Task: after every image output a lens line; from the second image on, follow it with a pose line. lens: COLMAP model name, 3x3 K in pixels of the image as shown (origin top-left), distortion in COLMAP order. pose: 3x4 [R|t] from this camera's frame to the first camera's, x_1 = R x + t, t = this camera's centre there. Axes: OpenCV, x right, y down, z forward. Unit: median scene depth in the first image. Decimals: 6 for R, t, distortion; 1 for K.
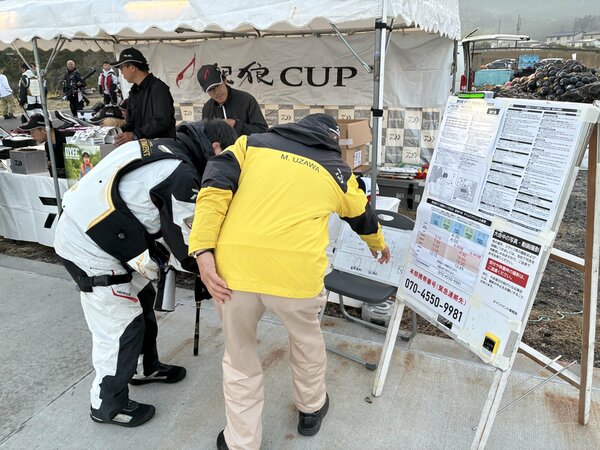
lens RADIAL K [[447.4, 0, 300.0], [0, 447.4, 225.0], [0, 0, 1]] dist [0.003814, -0.003949]
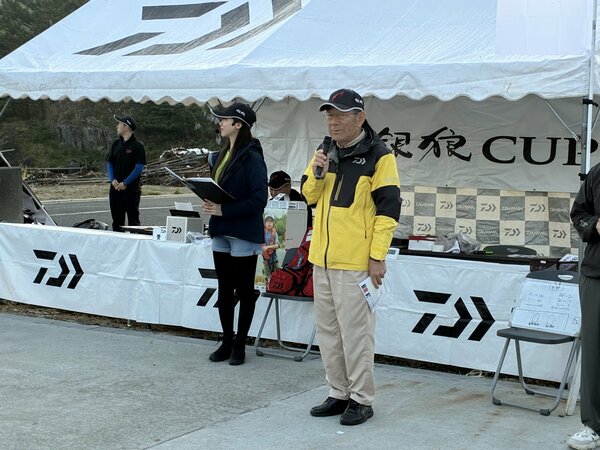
lens RADIAL K [[1154.7, 0, 300.0], [0, 1154.7, 225.0], [0, 0, 1]] dist [0.380388, -2.886210]
pose [[0.983023, 0.046780, -0.177420, 0.002829], [-0.091363, 0.963350, -0.252208, 0.276983], [0.159119, 0.264136, 0.951269, -0.767629]]
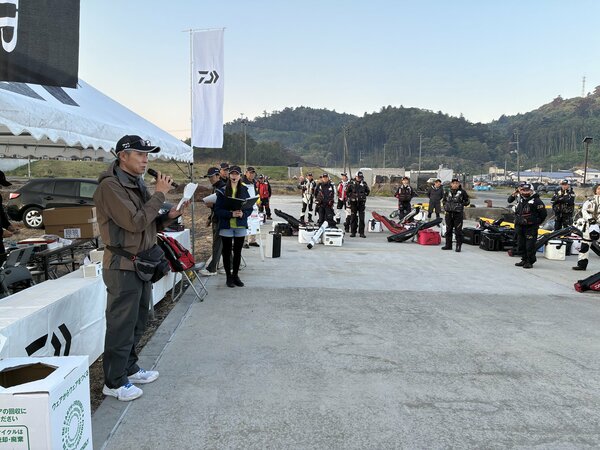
lens RADIAL K [[447.4, 0, 300.0], [0, 447.4, 225.0], [0, 0, 1]] dist [0.003814, -0.003949]
pose [[-0.423923, -0.094555, 0.900749, -1.252197], [0.288922, 0.928456, 0.233440, -0.243636], [-0.858379, 0.359207, -0.366274, 0.715469]]
